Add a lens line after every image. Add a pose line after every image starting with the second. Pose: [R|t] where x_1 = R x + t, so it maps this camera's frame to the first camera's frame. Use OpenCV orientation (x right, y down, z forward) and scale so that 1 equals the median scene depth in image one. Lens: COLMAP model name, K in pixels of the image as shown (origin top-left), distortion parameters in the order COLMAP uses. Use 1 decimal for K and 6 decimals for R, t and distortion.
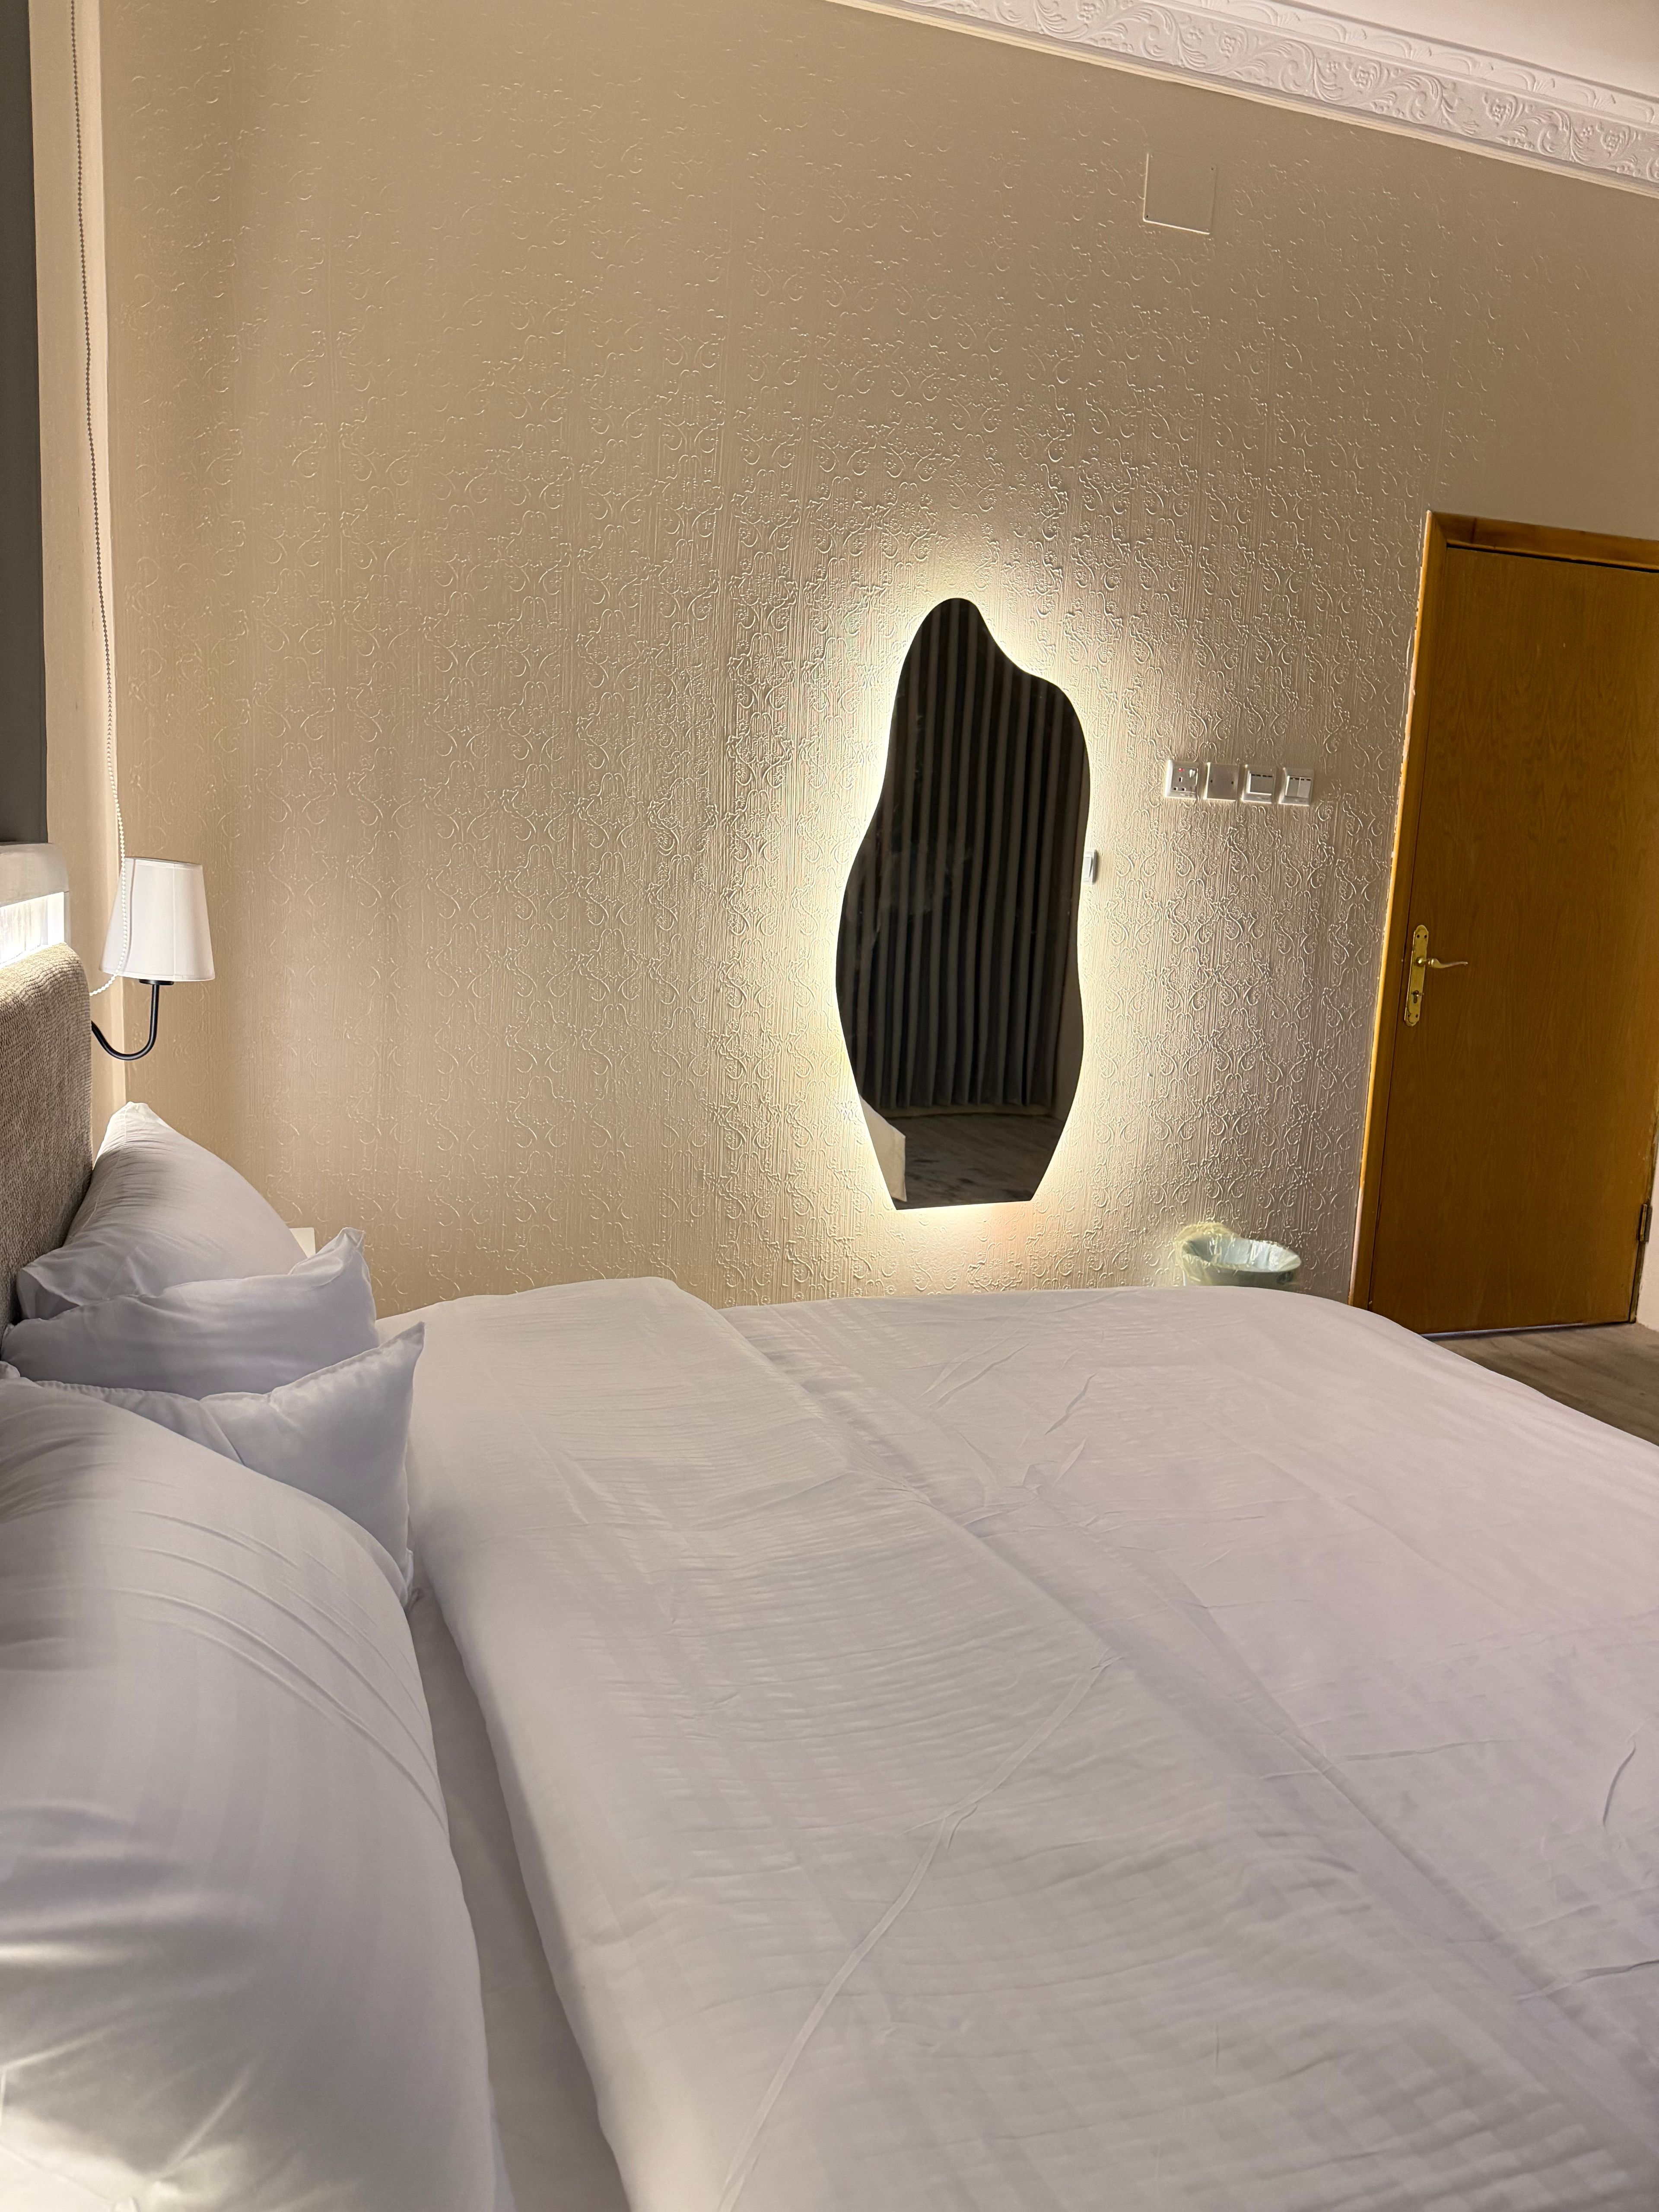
lens RADIAL K [[1536.8, 0, 823.4], [0, 1536.8, 1117.3], [0, 0, 1]] dist [0.051208, -0.064723]
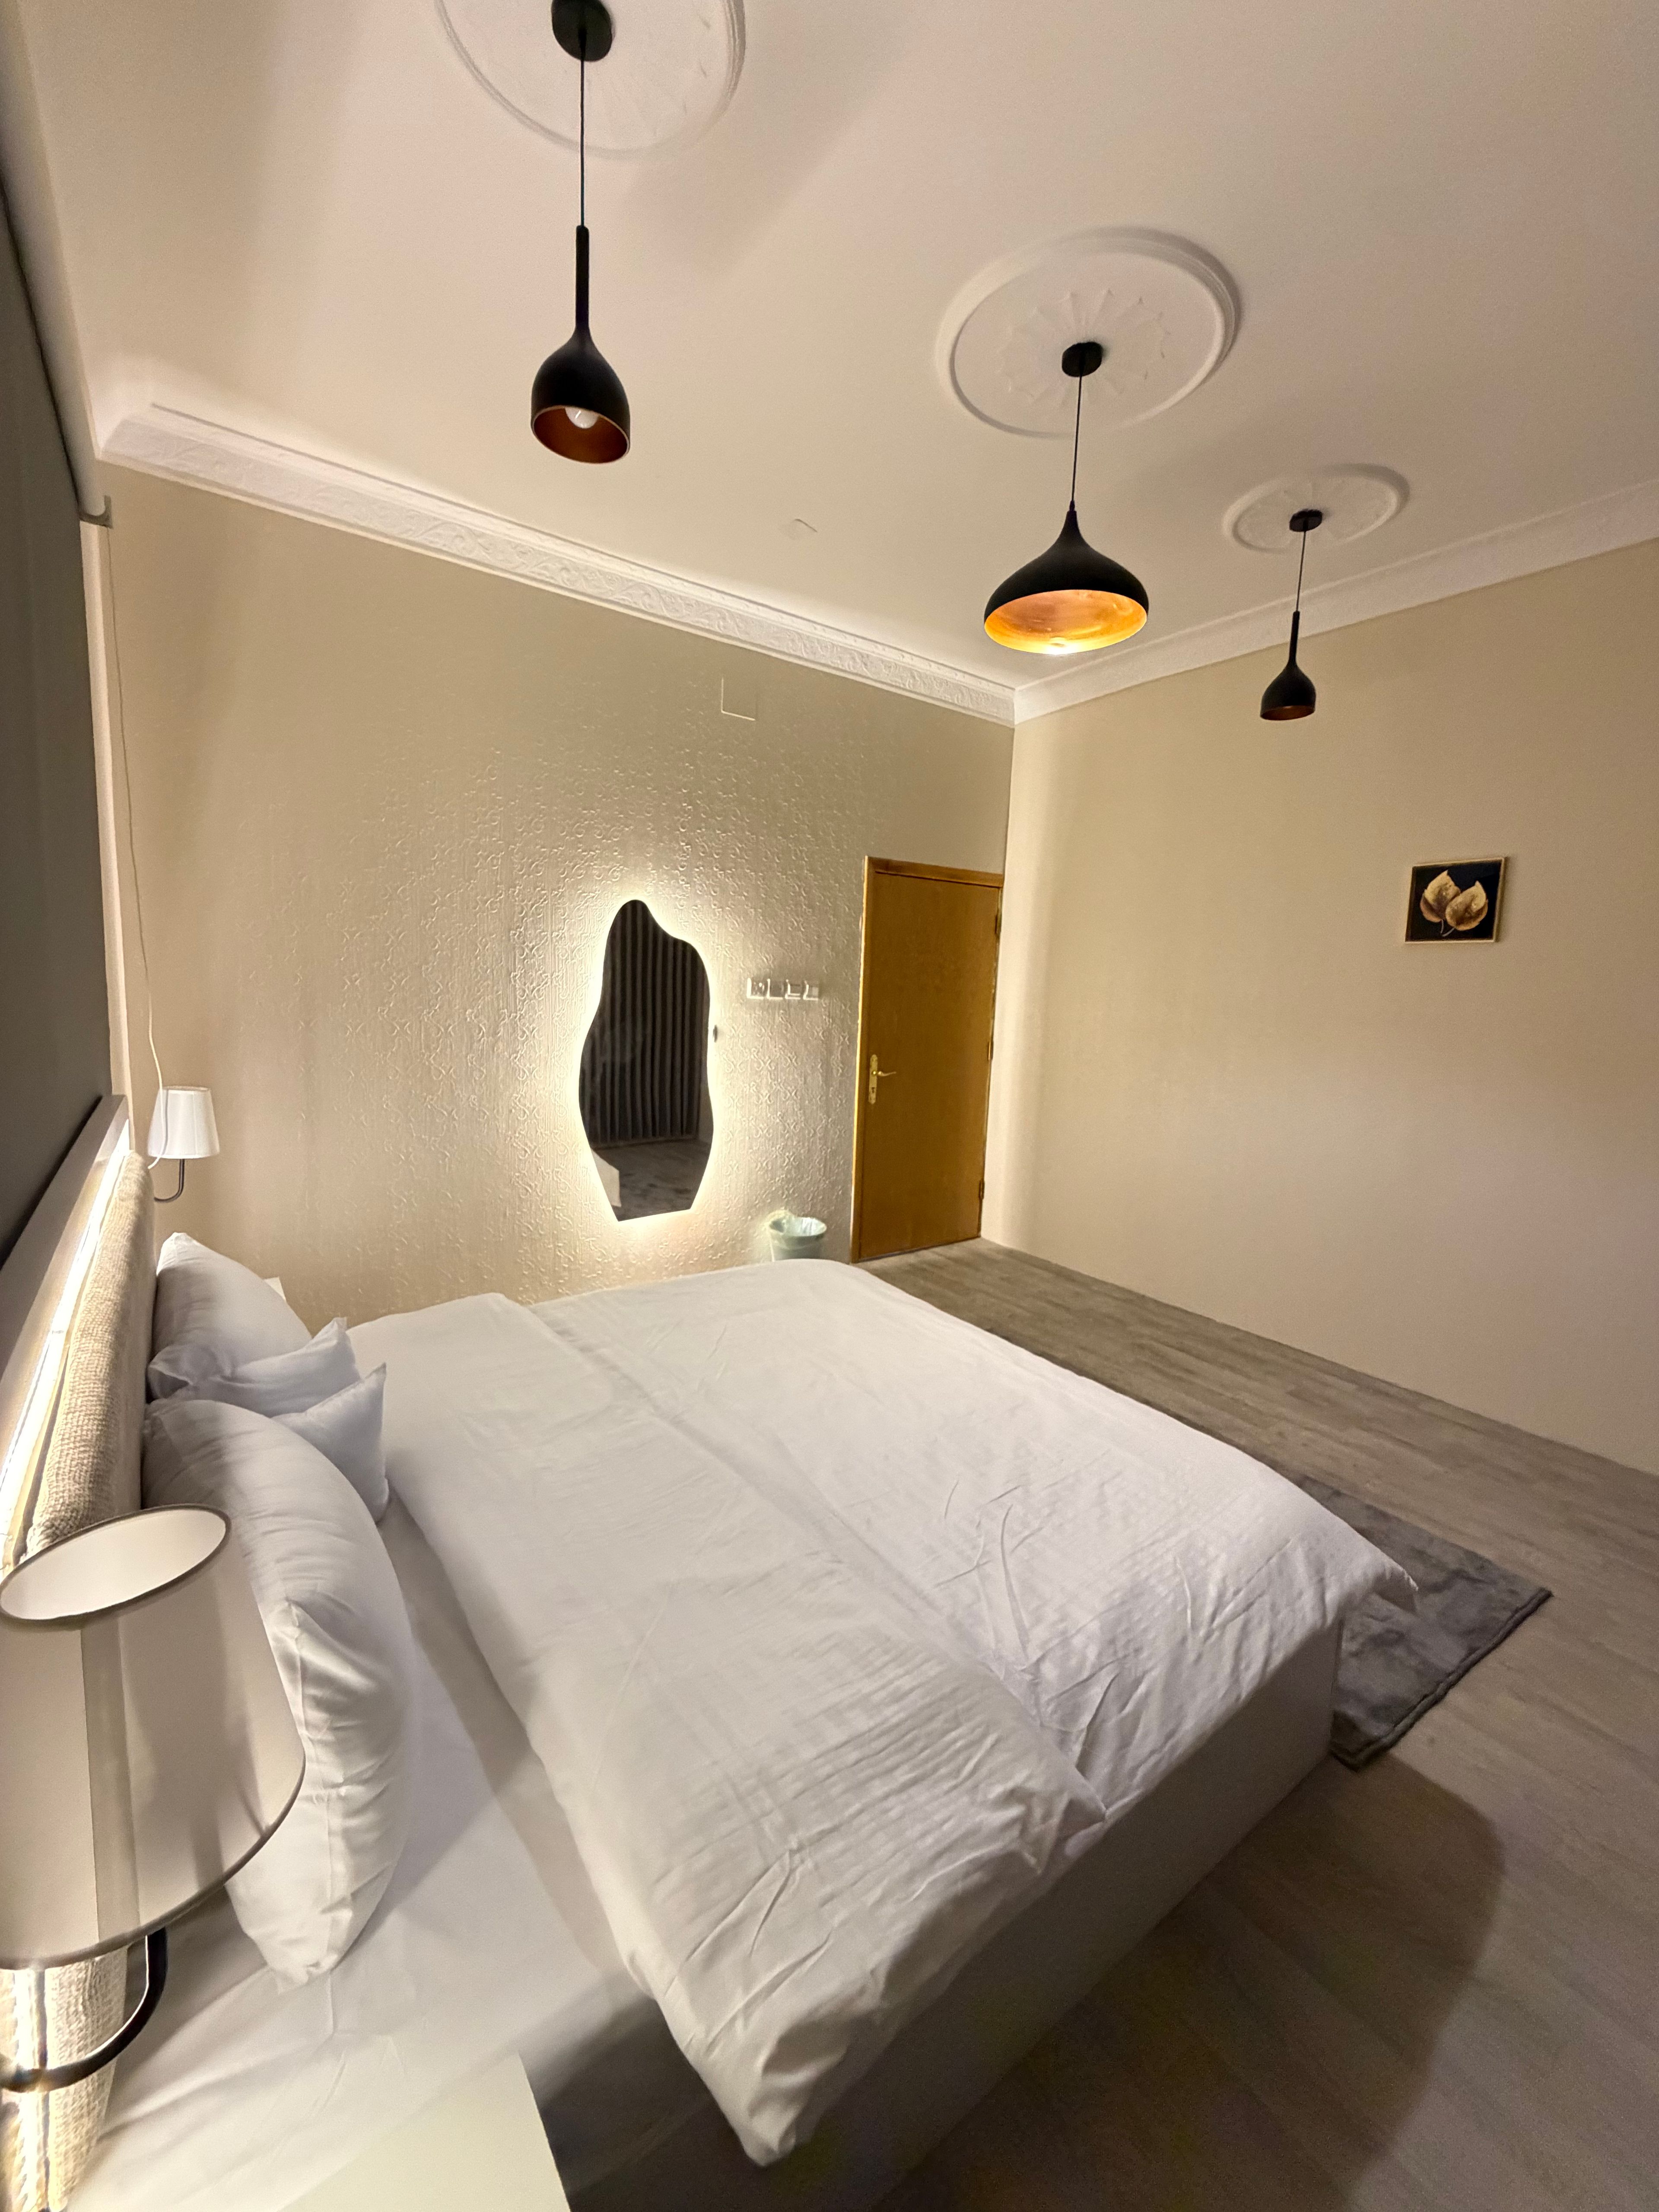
lens RADIAL K [[881.8, 0, 829.4], [0, 881.8, 1094.9], [0, 0, 1]] dist [-0.000826, -0.000006]
pose [[0.954227, -0.044742, 0.295716, -0.016461], [0.050734, 0.998633, -0.012616, -0.065982], [-0.294747, 0.027042, 0.955193, -0.095375]]
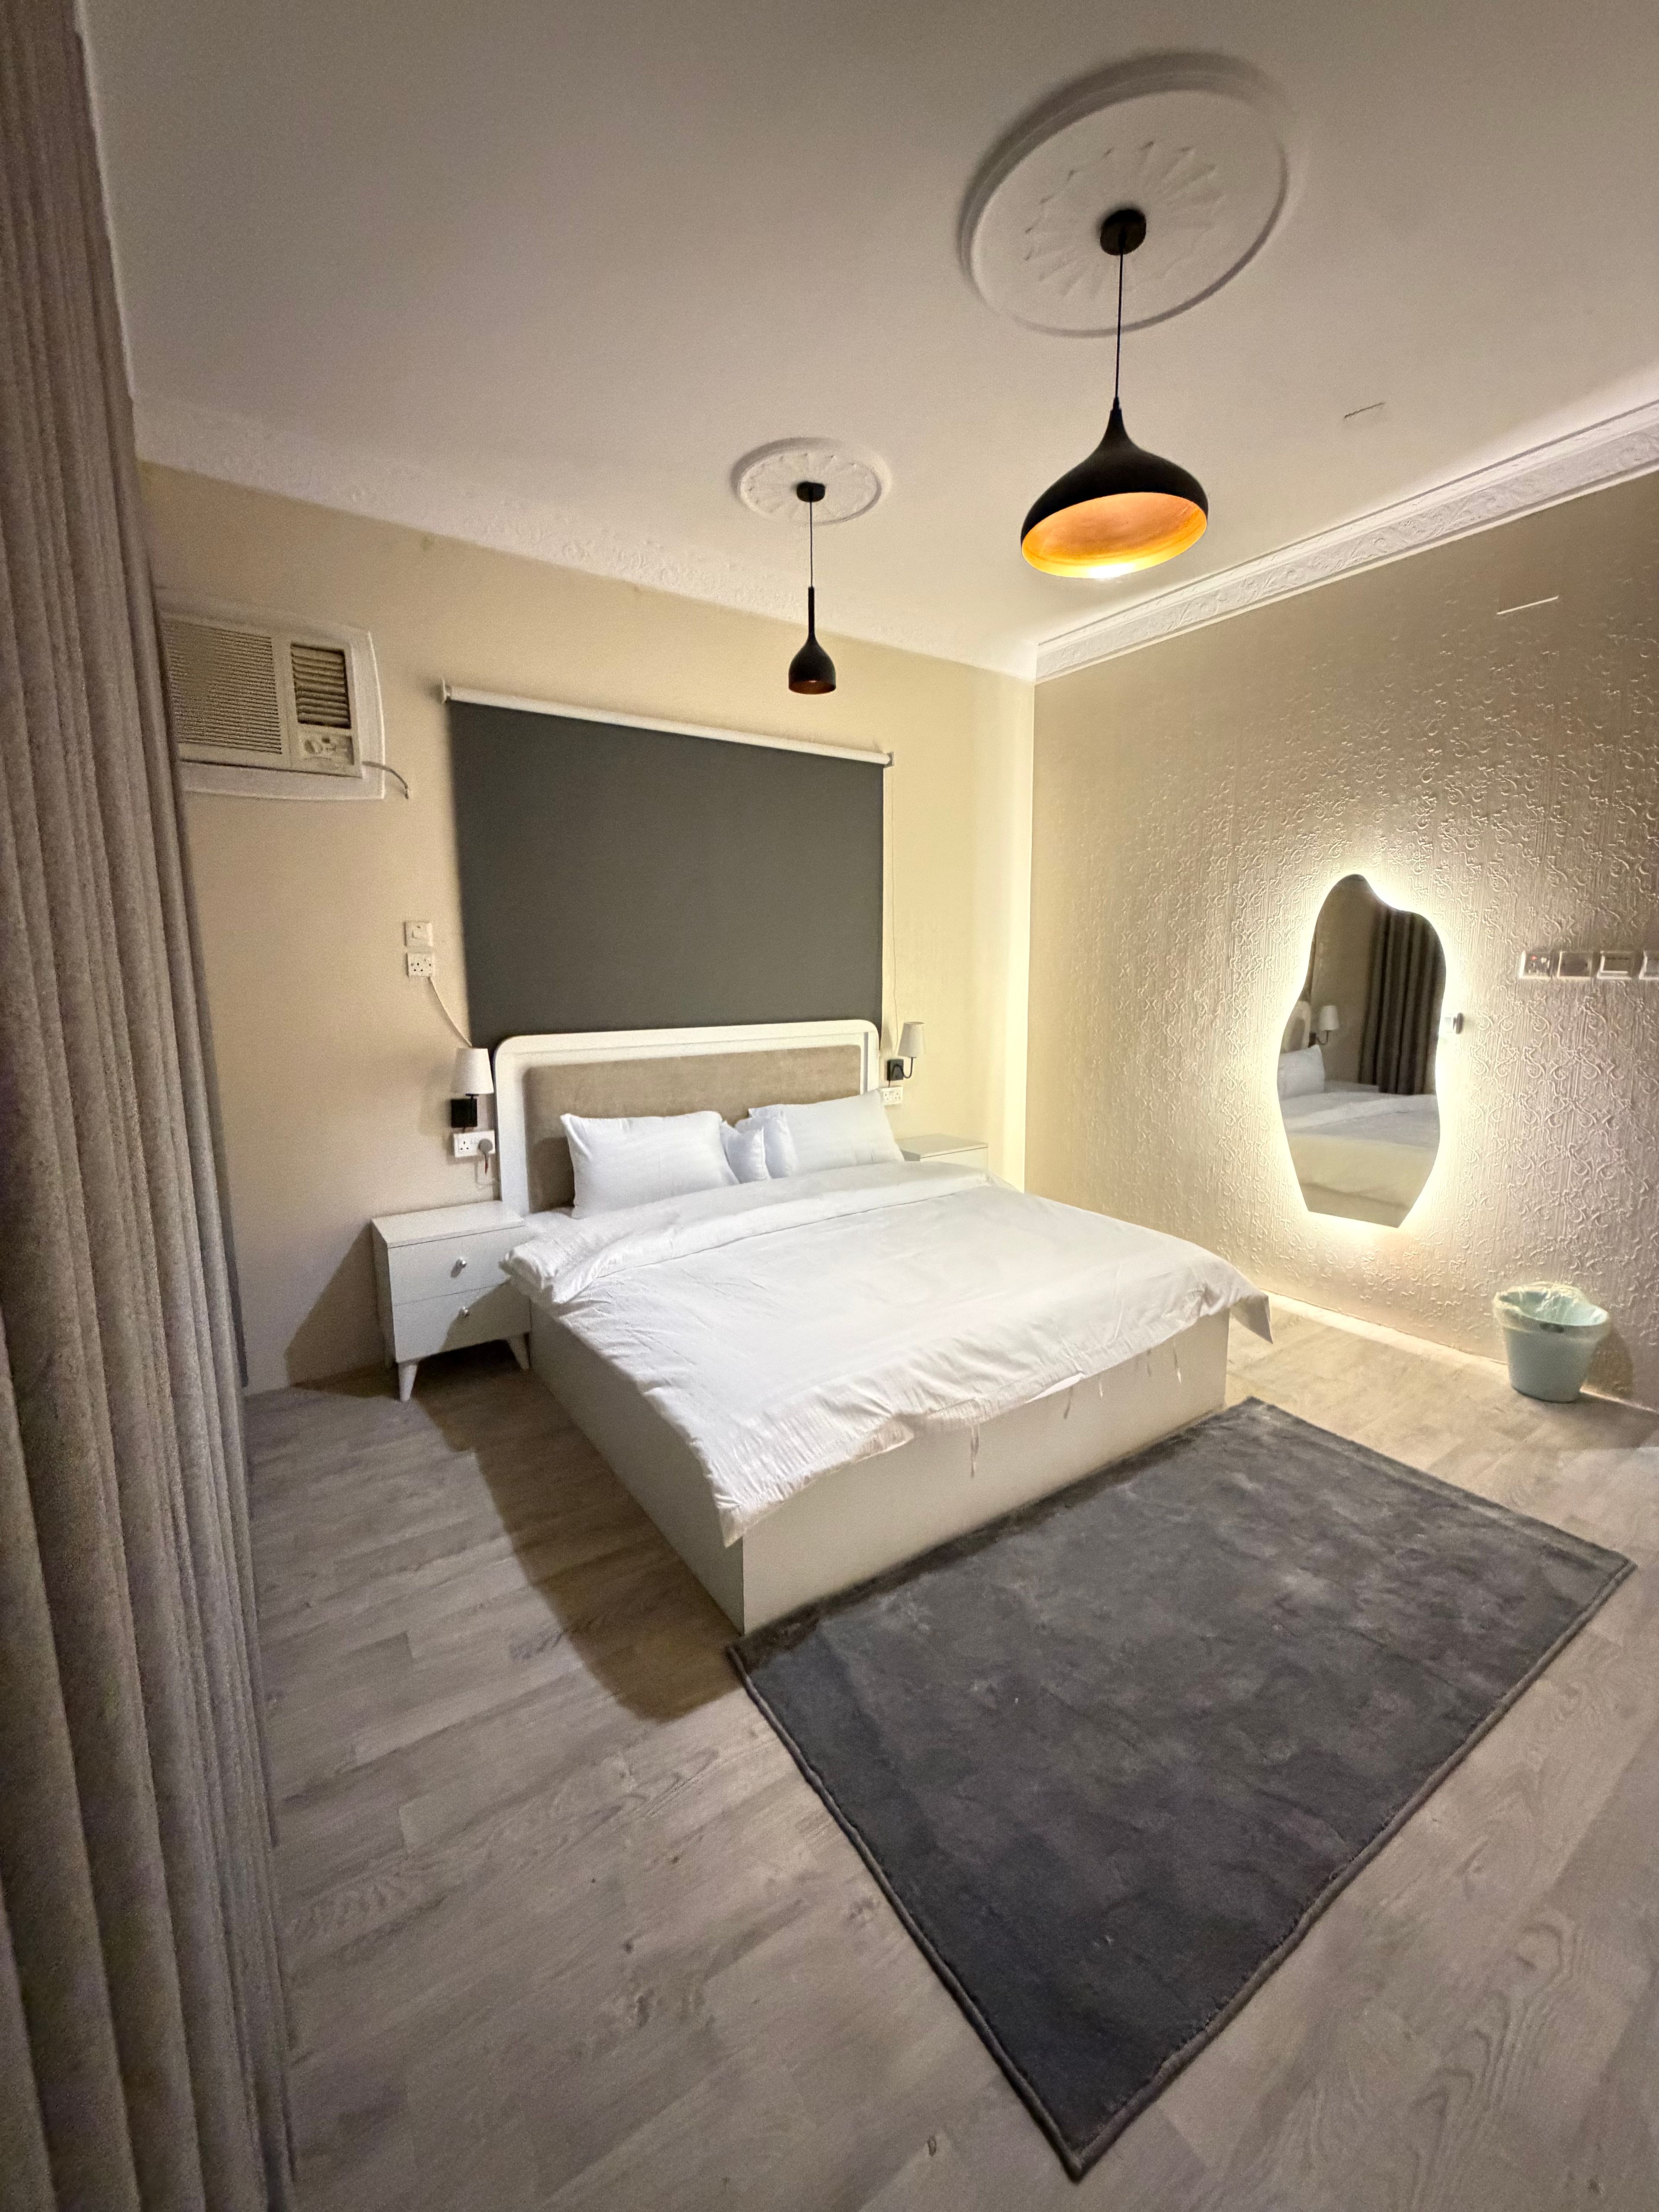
lens RADIAL K [[881.8, 0, 829.4], [0, 881.8, 1094.9], [0, 0, 1]] dist [-0.000826, -0.000006]
pose [[0.273321, 0.099087, -0.956806, 0.865567], [-0.135516, 0.988727, 0.063681, -0.063501], [0.952329, 0.112257, 0.283668, 0.156560]]
